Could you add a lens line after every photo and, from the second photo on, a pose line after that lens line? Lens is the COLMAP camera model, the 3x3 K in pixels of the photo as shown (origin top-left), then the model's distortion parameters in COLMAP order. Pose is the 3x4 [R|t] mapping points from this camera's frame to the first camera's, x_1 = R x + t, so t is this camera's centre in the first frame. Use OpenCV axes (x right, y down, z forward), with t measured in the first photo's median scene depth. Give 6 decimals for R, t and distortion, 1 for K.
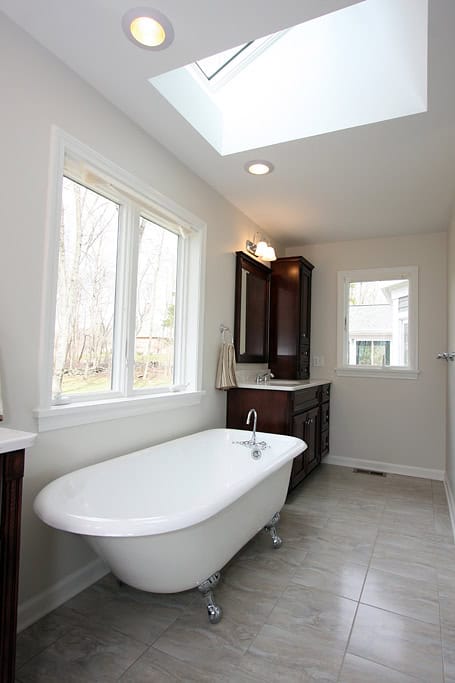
lens RADIAL K [[378.8, 0, 224.3], [0, 378.8, 339.8], [0, 0, 1]] dist [0.000481, 0.000536]
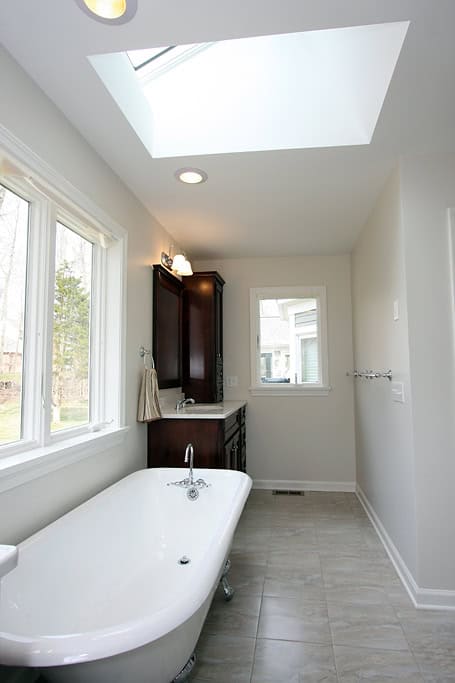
lens RADIAL K [[400.3, 0, 227.5], [0, 400.3, 341.5], [0, 0, 1]] dist [-0.002502, 0.000775]
pose [[0.947732, -0.013541, 0.318780, -0.116880], [0.022189, 0.999477, -0.023511, -0.028638], [-0.318295, 0.029356, 0.947537, 0.064299]]
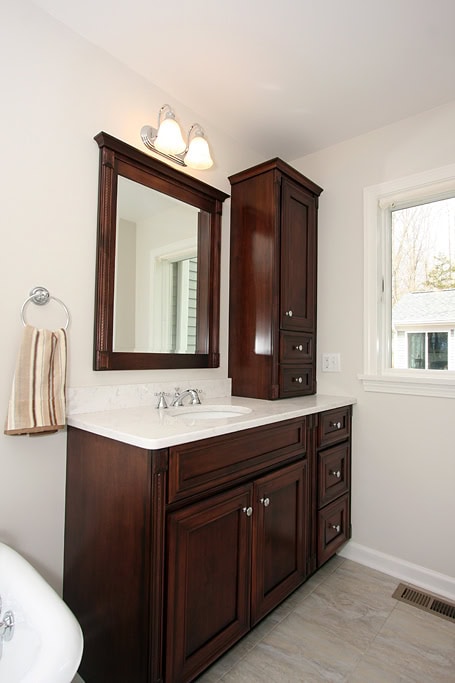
lens RADIAL K [[379.4, 0, 227.5], [0, 379.4, 341.5], [0, 0, 1]] dist [-0.018293, -0.000297]
pose [[0.975177, -0.024741, -0.220041, 0.319169], [0.025920, 0.999661, 0.002471, 0.031208], [0.219905, -0.008113, 0.975488, 0.635685]]
